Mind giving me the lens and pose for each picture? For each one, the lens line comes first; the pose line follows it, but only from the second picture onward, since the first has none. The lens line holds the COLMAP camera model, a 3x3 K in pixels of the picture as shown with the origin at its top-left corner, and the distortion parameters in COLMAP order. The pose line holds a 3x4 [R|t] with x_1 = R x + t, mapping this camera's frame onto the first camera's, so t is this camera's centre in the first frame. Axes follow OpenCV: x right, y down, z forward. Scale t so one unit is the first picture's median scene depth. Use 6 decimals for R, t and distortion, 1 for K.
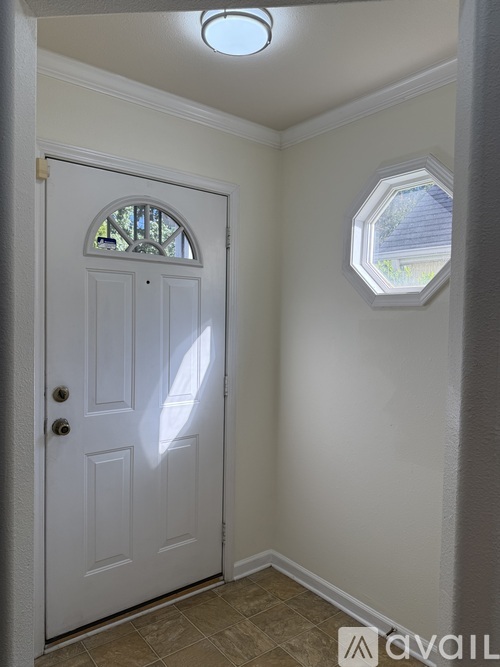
lens RADIAL K [[456.1, 0, 253.7], [0, 456.1, 329.3], [0, 0, 1]] dist [0.004388, -0.021626]
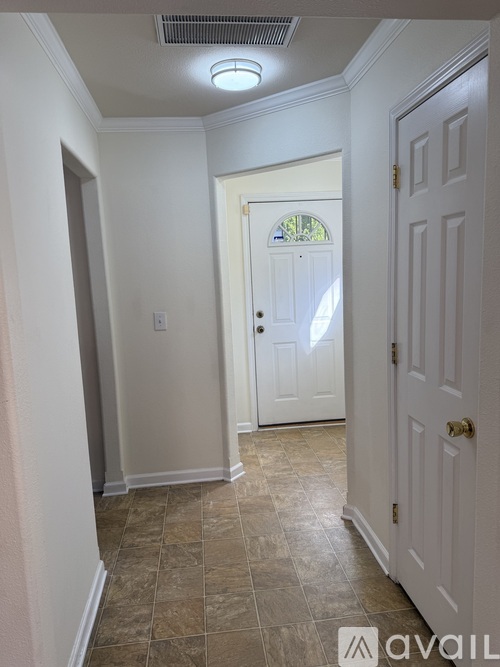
lens RADIAL K [[456.1, 0, 249.9], [0, 456.1, 335.4], [0, 0, 1]] dist [0.004388, -0.021626]
pose [[0.834381, 0.011738, -0.551062, 0.631394], [0.051595, 0.993720, 0.099287, 0.022127], [0.548767, -0.111275, 0.828536, -0.712700]]
